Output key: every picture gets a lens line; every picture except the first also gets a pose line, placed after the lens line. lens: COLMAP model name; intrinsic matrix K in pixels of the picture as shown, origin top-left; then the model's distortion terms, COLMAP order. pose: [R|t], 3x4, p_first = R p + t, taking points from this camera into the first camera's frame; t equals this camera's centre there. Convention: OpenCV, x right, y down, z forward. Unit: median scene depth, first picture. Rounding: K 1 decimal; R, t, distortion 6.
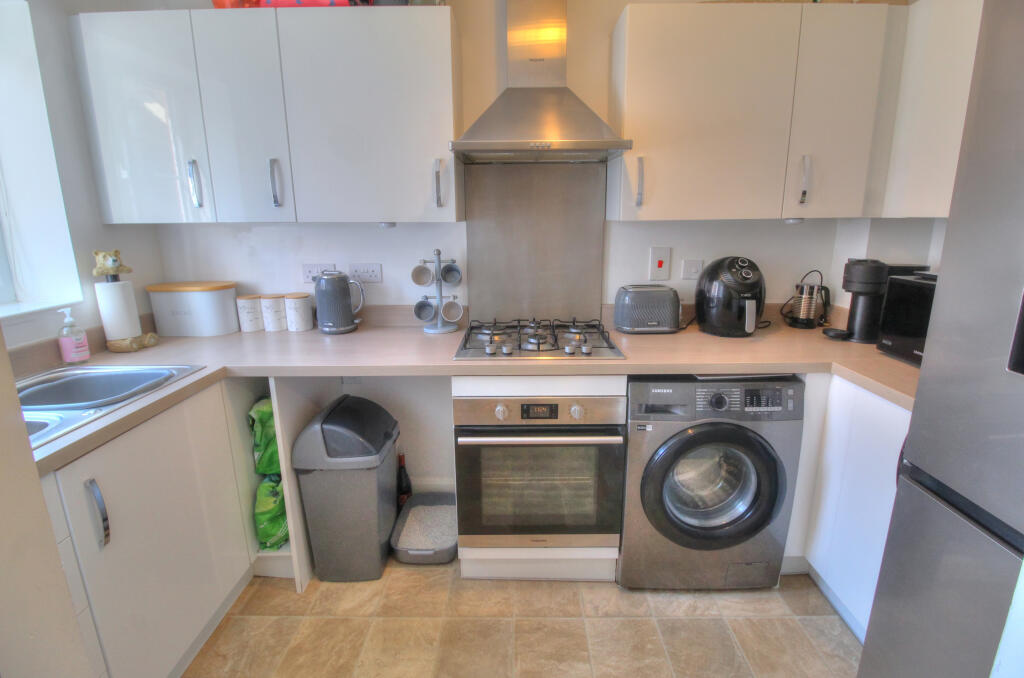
lens RADIAL K [[484.3, 0, 512.0], [0, 484.3, 339.0], [0, 0, 1]] dist [0.016177, -0.021839]
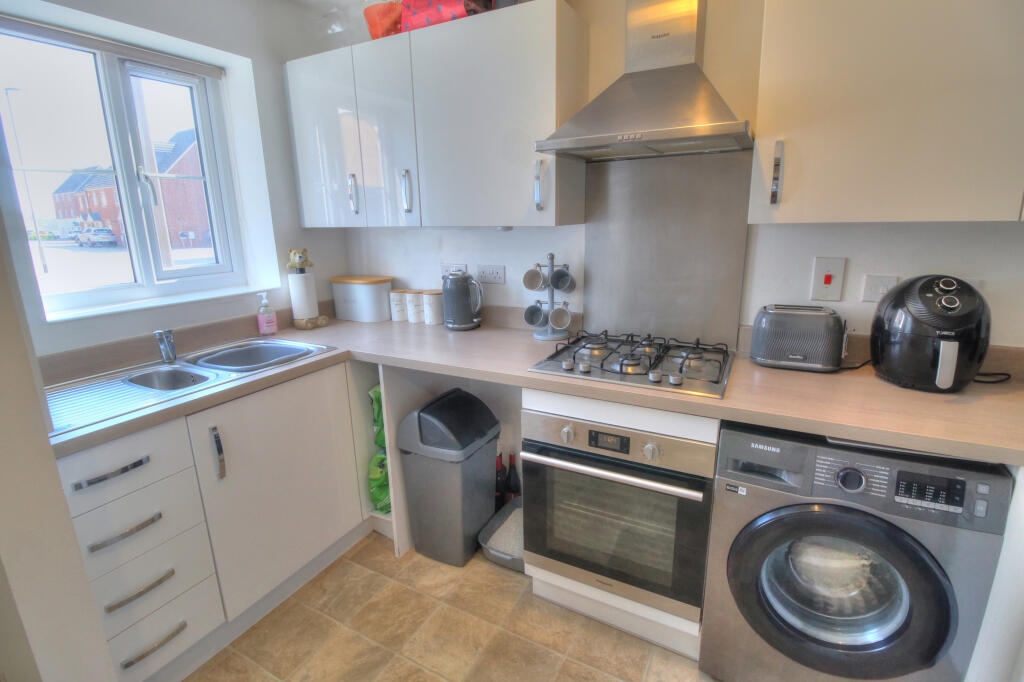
lens RADIAL K [[484.3, 0, 512.0], [0, 484.3, 341.0], [0, 0, 1]] dist [0.016177, -0.021839]
pose [[0.882393, 0.106861, -0.458217, 0.267322], [-0.099561, 0.994222, 0.040137, -0.047769], [0.459858, 0.010204, 0.887934, 0.122850]]
